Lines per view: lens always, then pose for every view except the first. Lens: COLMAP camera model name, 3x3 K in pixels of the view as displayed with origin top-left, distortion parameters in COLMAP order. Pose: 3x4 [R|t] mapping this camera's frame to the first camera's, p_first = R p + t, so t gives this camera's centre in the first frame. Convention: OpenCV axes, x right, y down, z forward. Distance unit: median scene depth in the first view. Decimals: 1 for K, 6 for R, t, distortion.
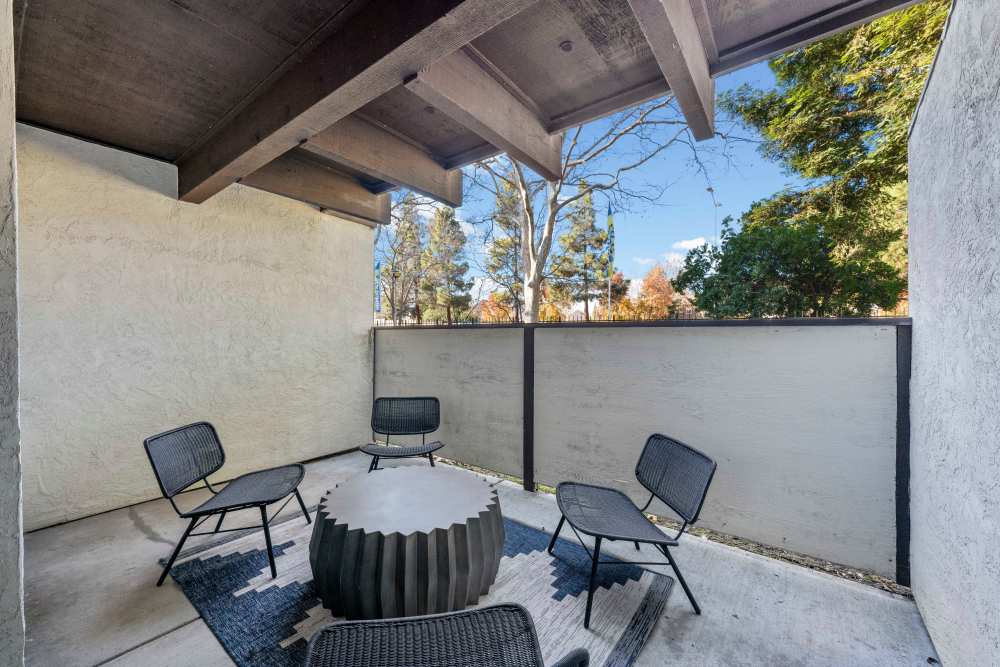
lens RADIAL K [[381.6, 0, 501.2], [0, 381.6, 329.2], [0, 0, 1]] dist [-0.000762, -0.000276]
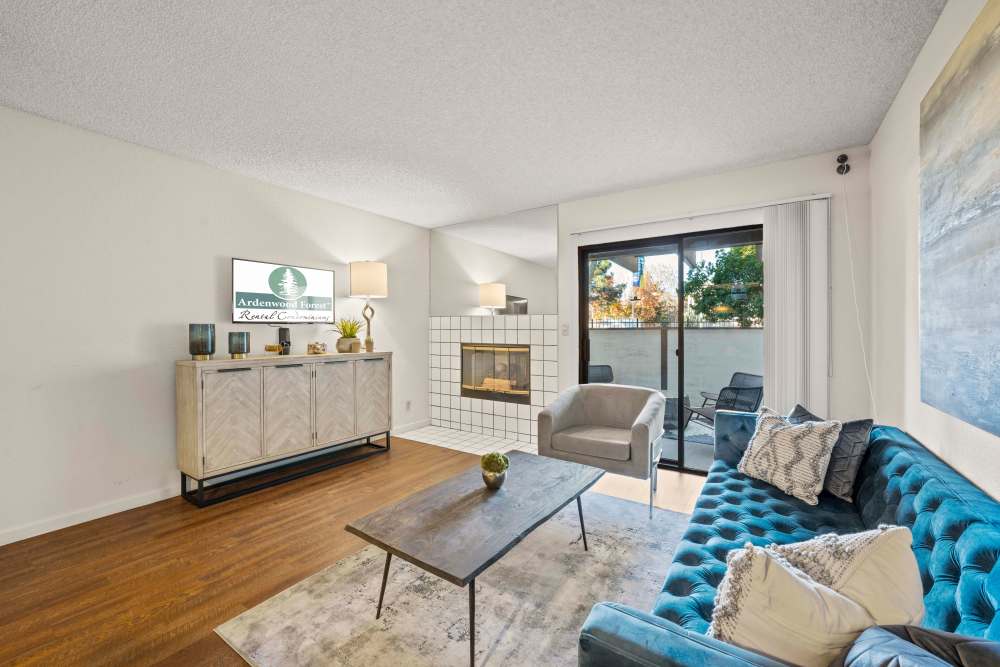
lens RADIAL K [[381.6, 0, 501.2], [0, 381.6, 329.2], [0, 0, 1]] dist [-0.000762, -0.000276]
pose [[0.998595, -0.000868, 0.052993, -0.810961], [0.000767, 0.999998, 0.001936, -0.008855], [-0.052994, -0.001893, 0.998593, -0.899722]]
